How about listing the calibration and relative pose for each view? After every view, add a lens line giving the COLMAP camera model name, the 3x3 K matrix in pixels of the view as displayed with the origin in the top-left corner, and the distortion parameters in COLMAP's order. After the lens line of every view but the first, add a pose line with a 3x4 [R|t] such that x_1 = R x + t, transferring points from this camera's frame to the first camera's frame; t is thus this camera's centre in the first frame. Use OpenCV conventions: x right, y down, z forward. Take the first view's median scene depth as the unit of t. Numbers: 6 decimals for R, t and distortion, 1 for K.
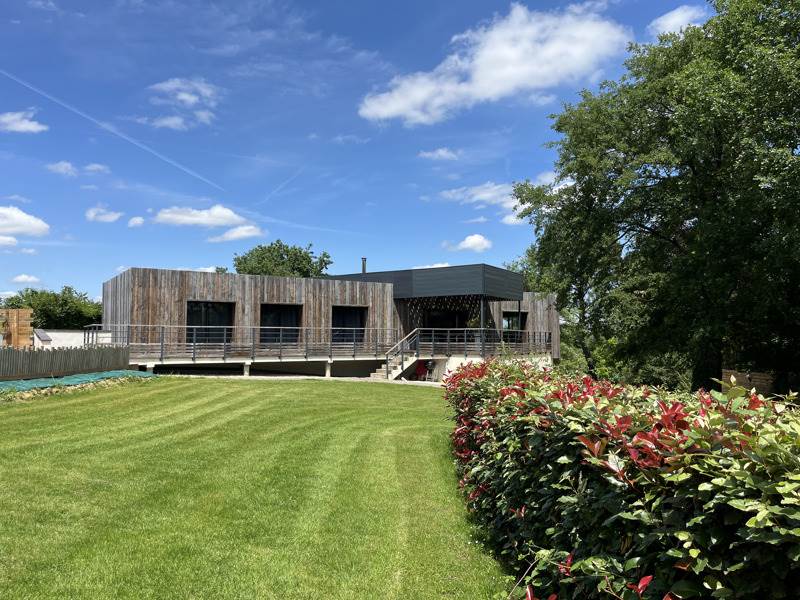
lens RADIAL K [[603.3, 0, 400.0], [0, 603.3, 300.0], [0, 0, 1]] dist [0.002554, 0.000860]
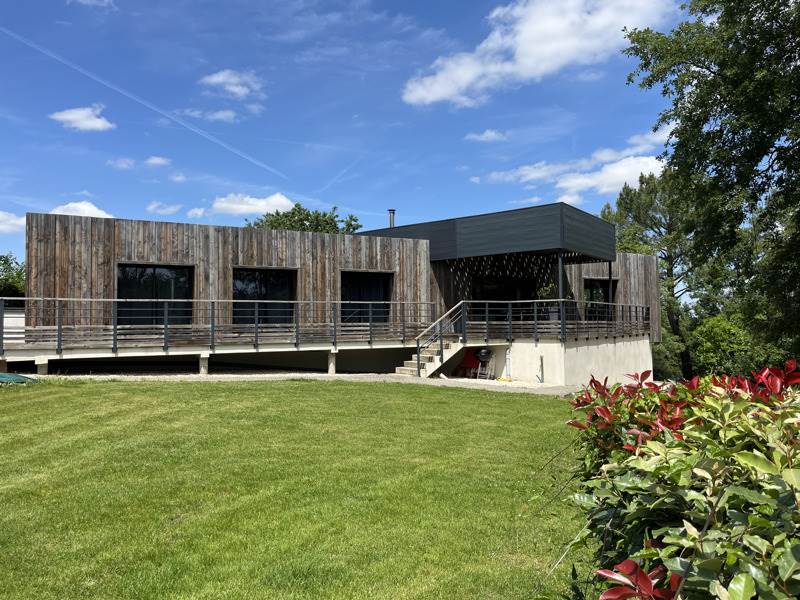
lens RADIAL K [[603.3, 0, 400.0], [0, 603.3, 300.0], [0, 0, 1]] dist [0.002554, 0.000860]
pose [[0.996037, -0.015206, -0.087629, 0.017398], [0.017562, 0.999503, 0.026178, 0.027565], [0.087188, -0.027614, 0.995809, 0.324361]]
